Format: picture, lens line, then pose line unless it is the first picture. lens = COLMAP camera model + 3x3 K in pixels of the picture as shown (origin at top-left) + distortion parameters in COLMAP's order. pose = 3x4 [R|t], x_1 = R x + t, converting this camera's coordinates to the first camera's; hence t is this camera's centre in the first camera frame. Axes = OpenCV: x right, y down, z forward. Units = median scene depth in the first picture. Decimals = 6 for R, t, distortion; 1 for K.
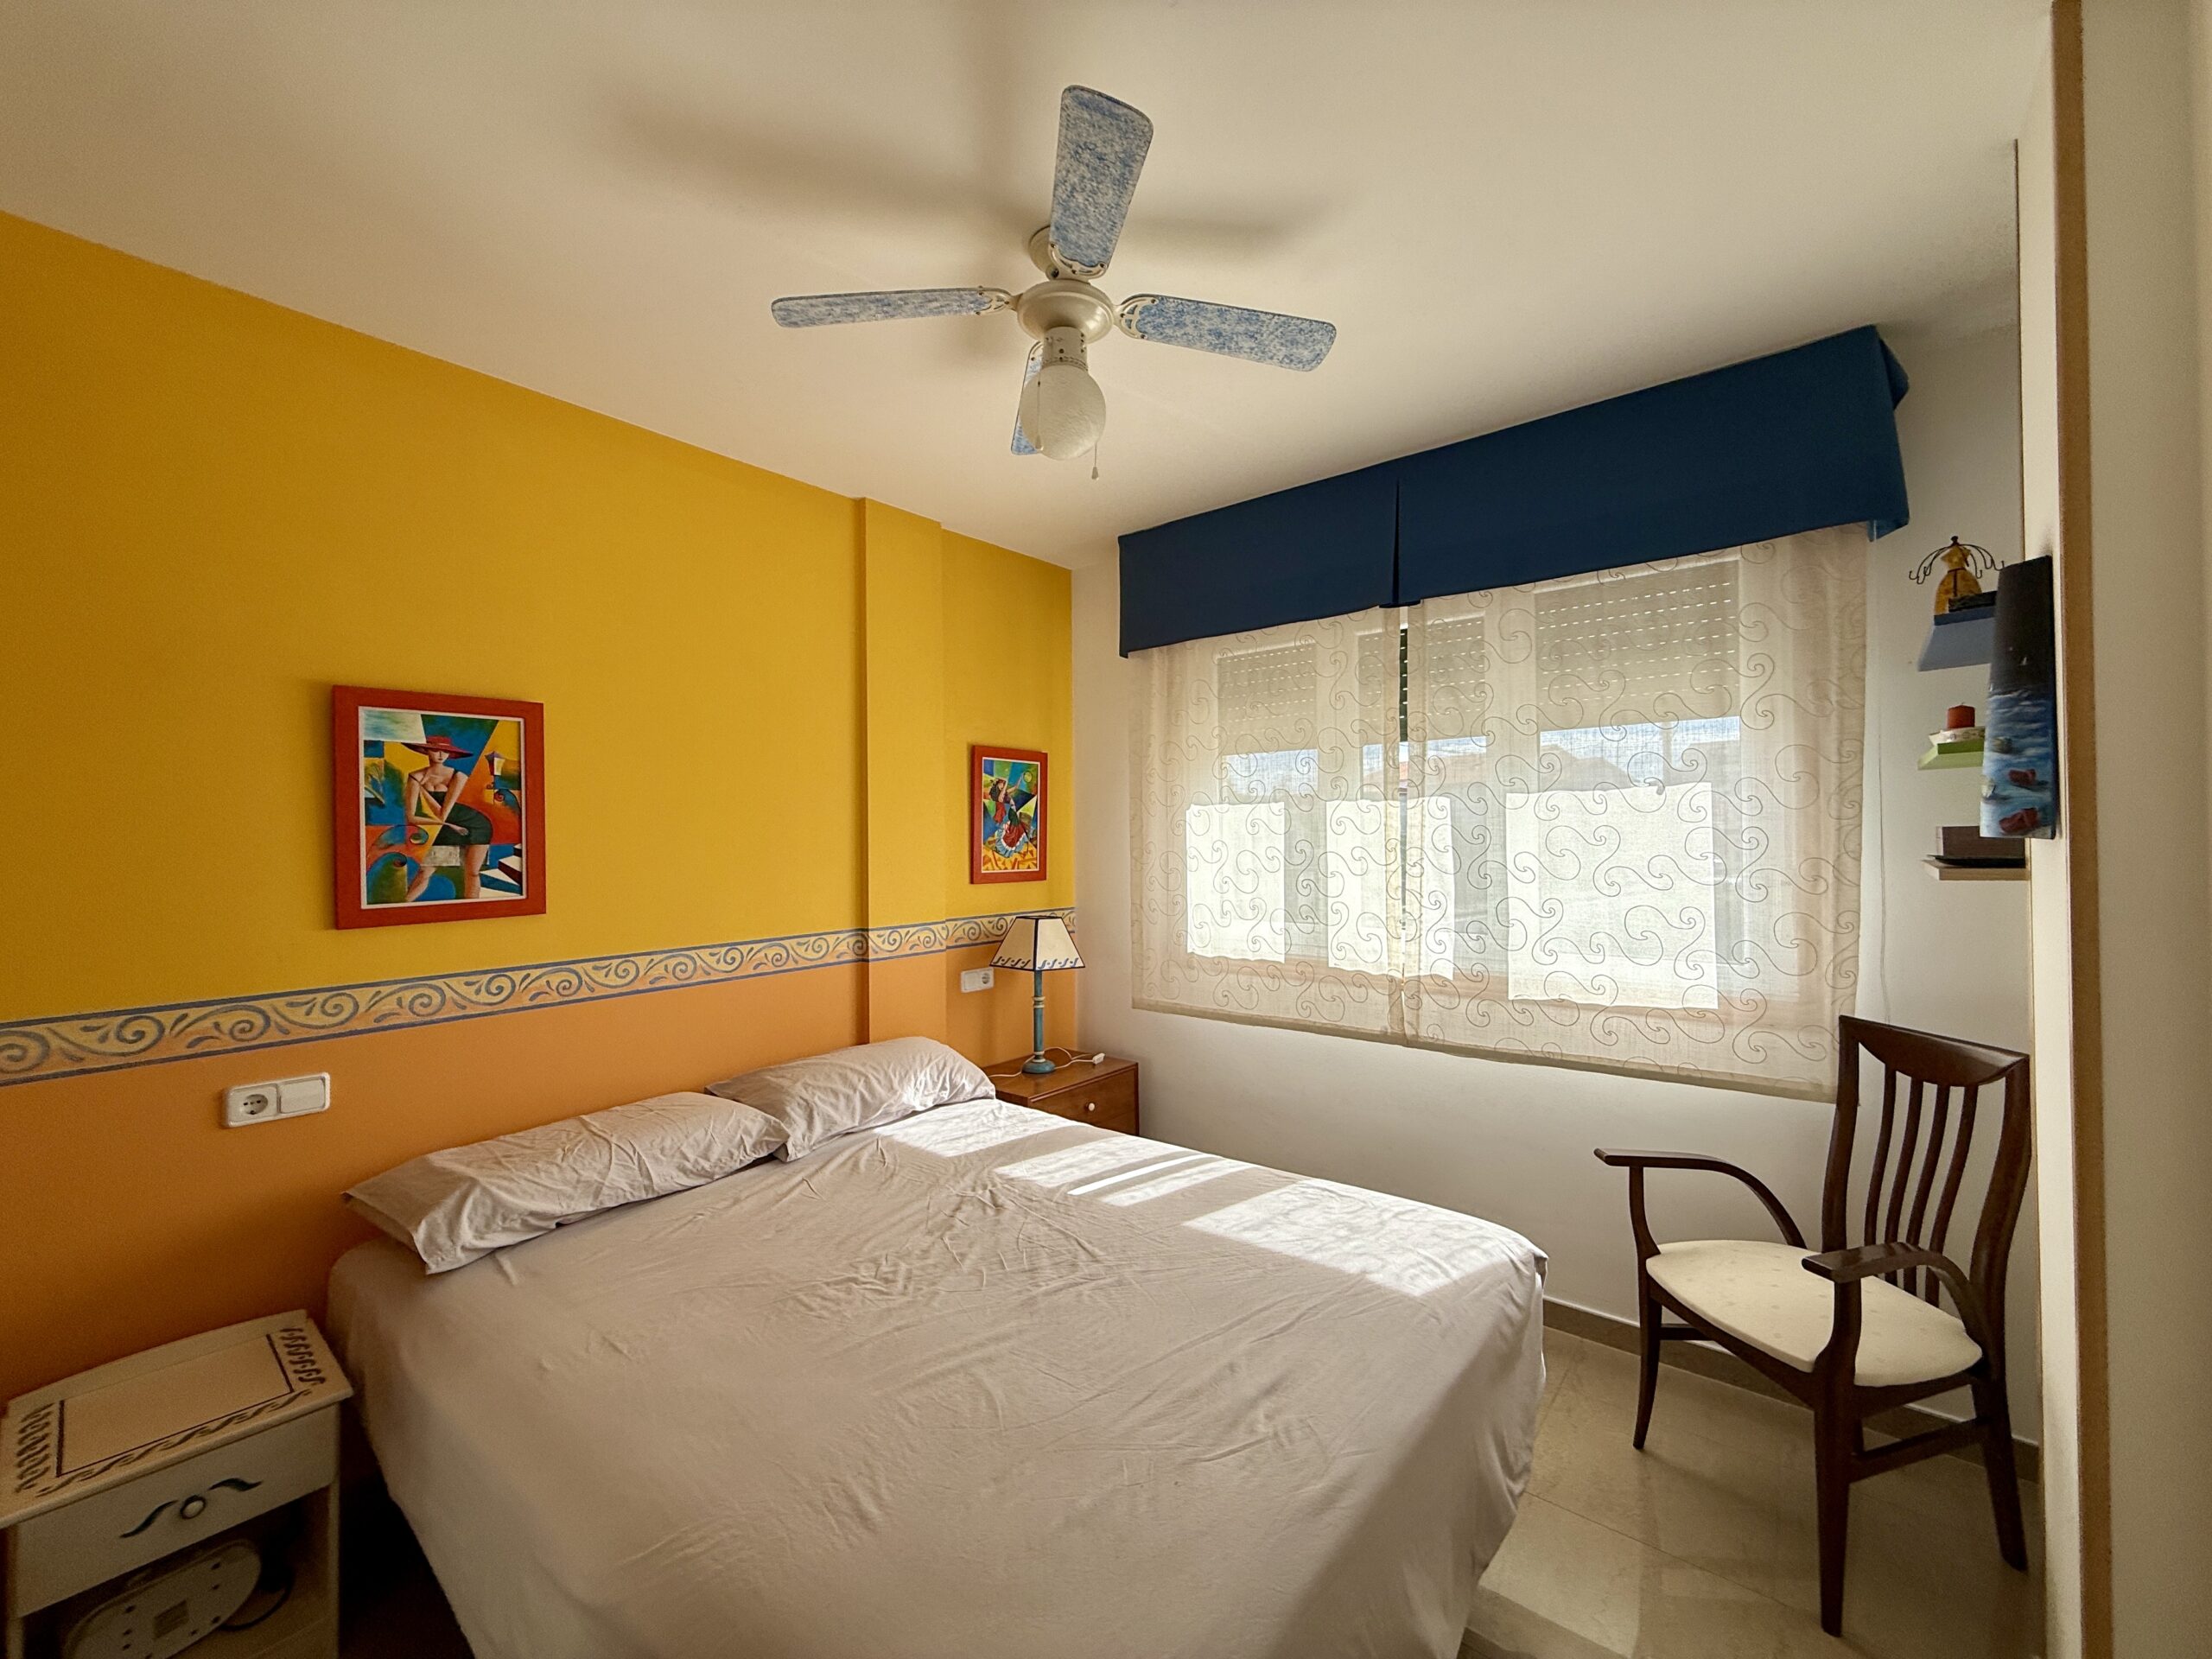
lens RADIAL K [[877.7, 0, 1100.4], [0, 877.7, 832.1], [0, 0, 1]] dist [-0.002047, 0.000133]
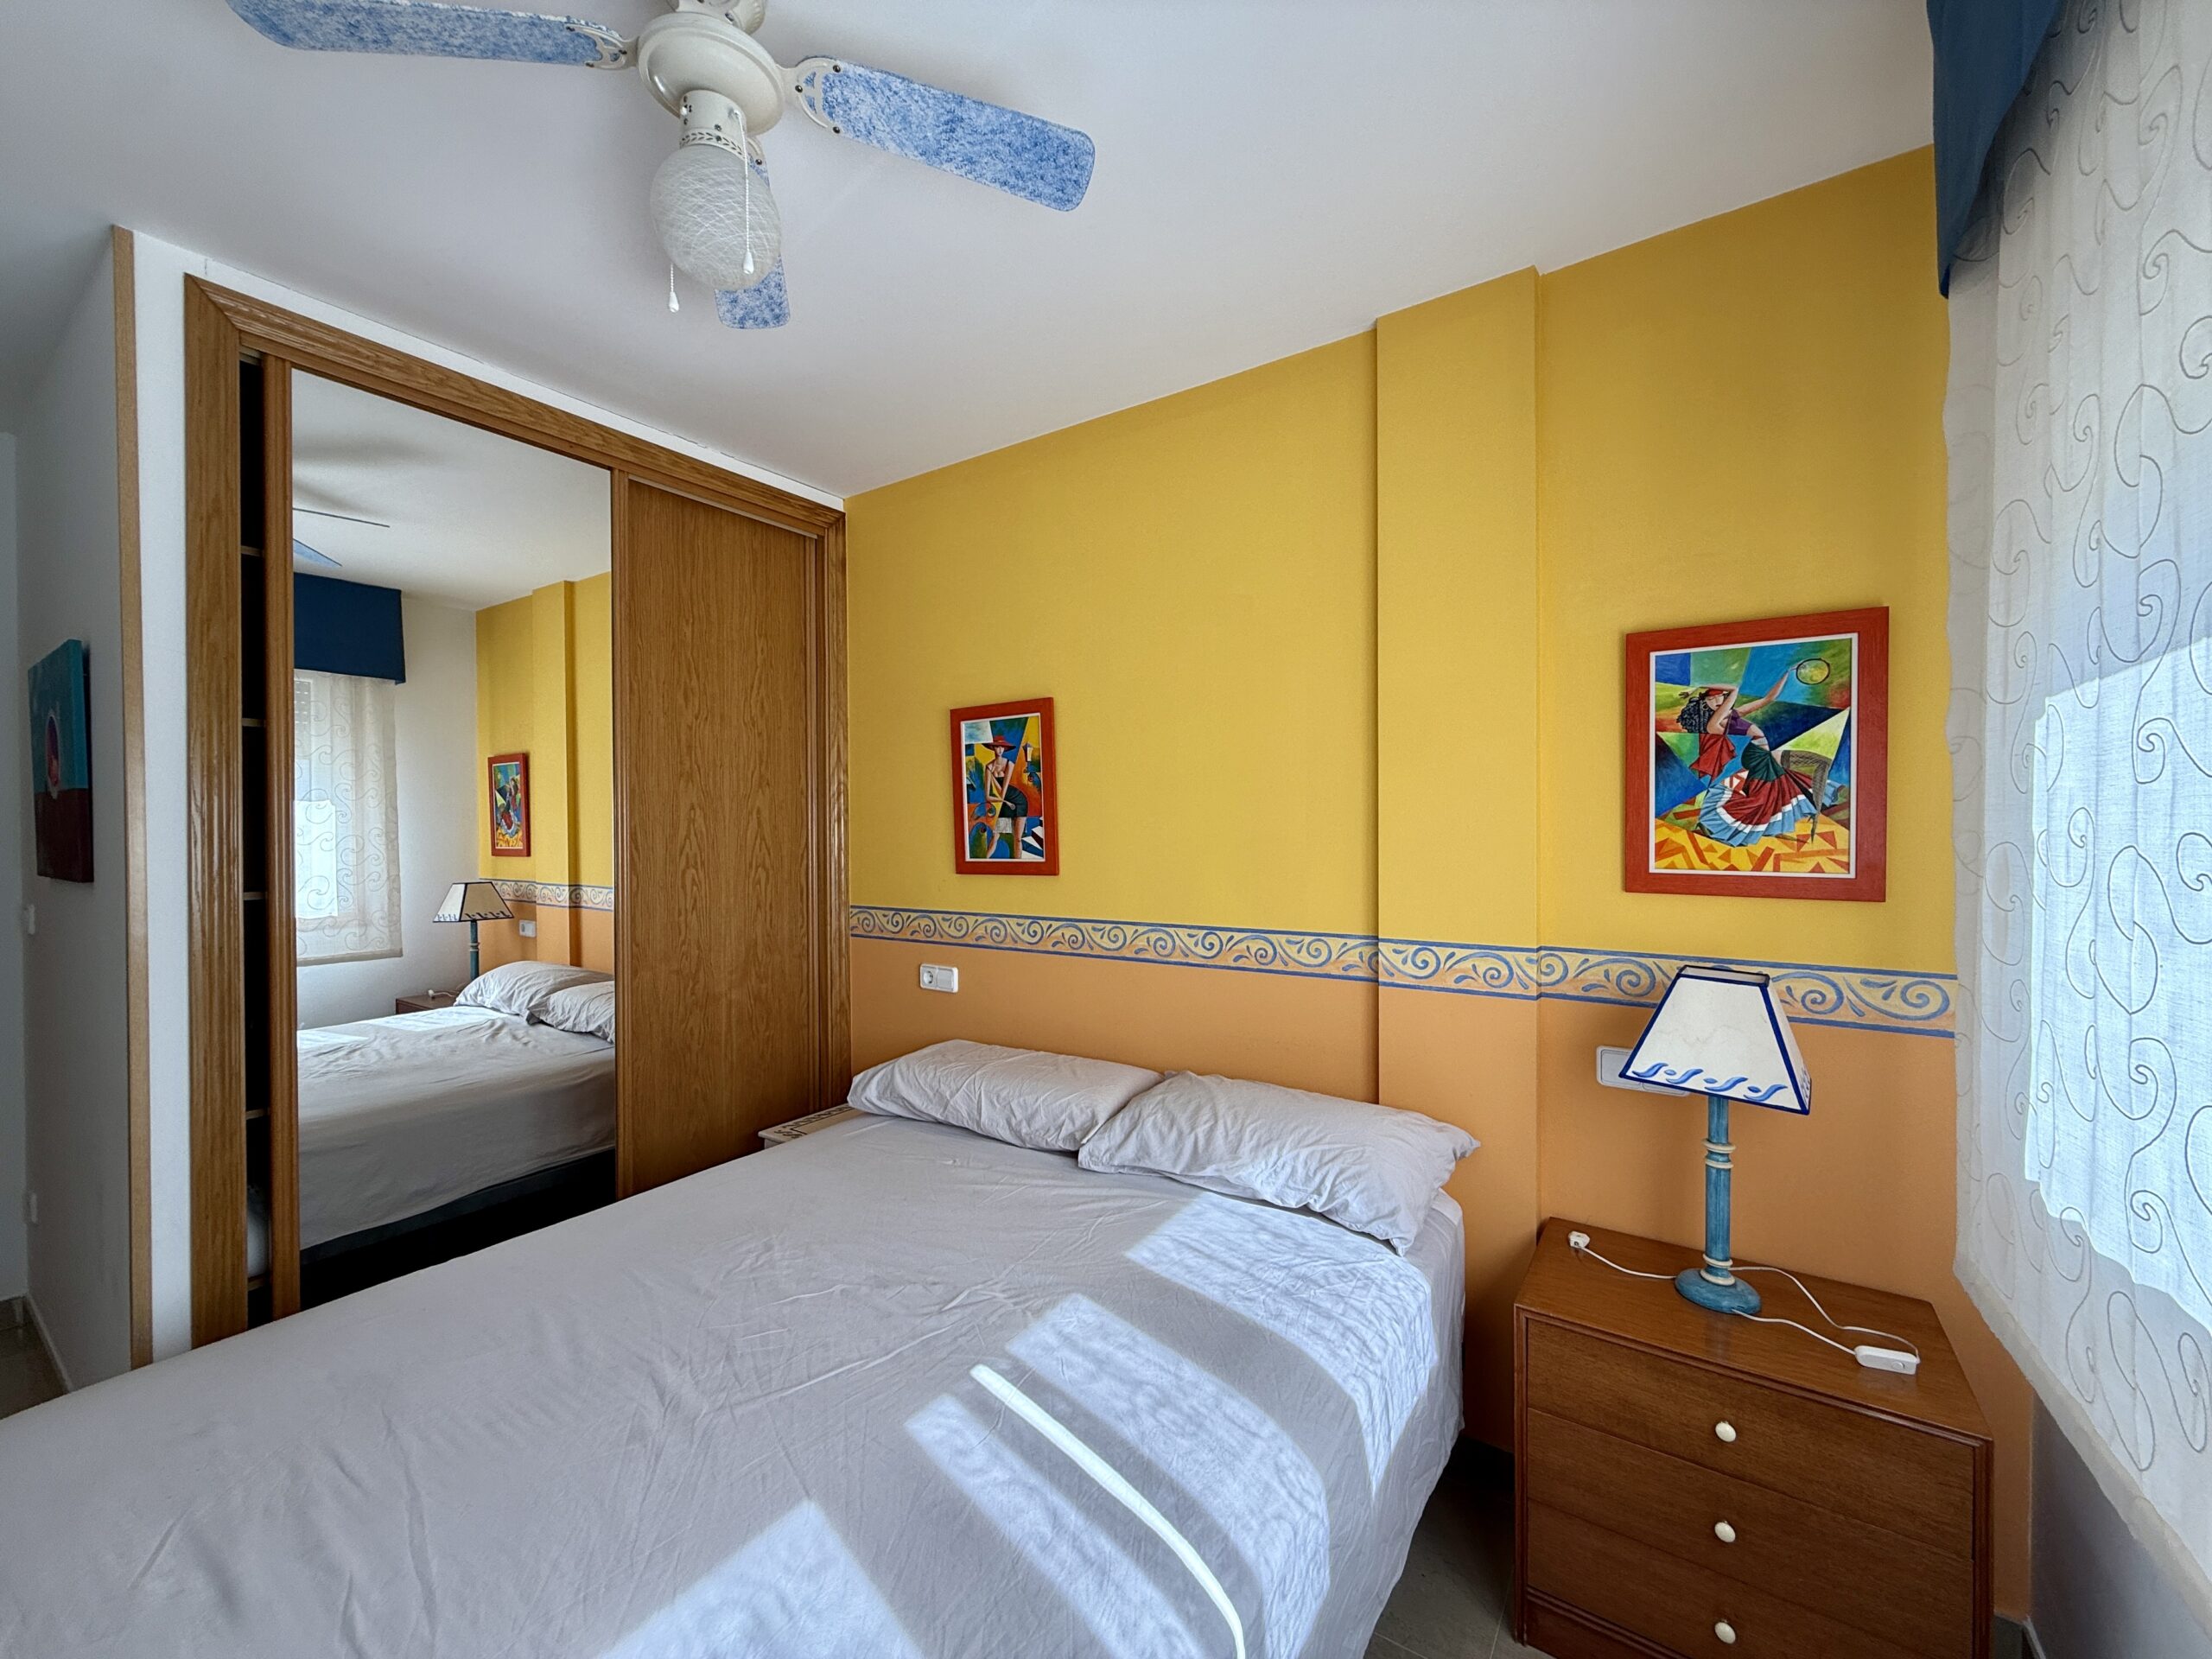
lens RADIAL K [[877.7, 0, 1101.1], [0, 877.7, 829.9], [0, 0, 1]] dist [-0.002047, 0.000133]
pose [[0.092694, 0.009178, -0.995652, 0.494273], [0.006780, 0.999929, 0.009849, 0.018513], [0.995672, -0.007664, 0.092625, 0.859247]]
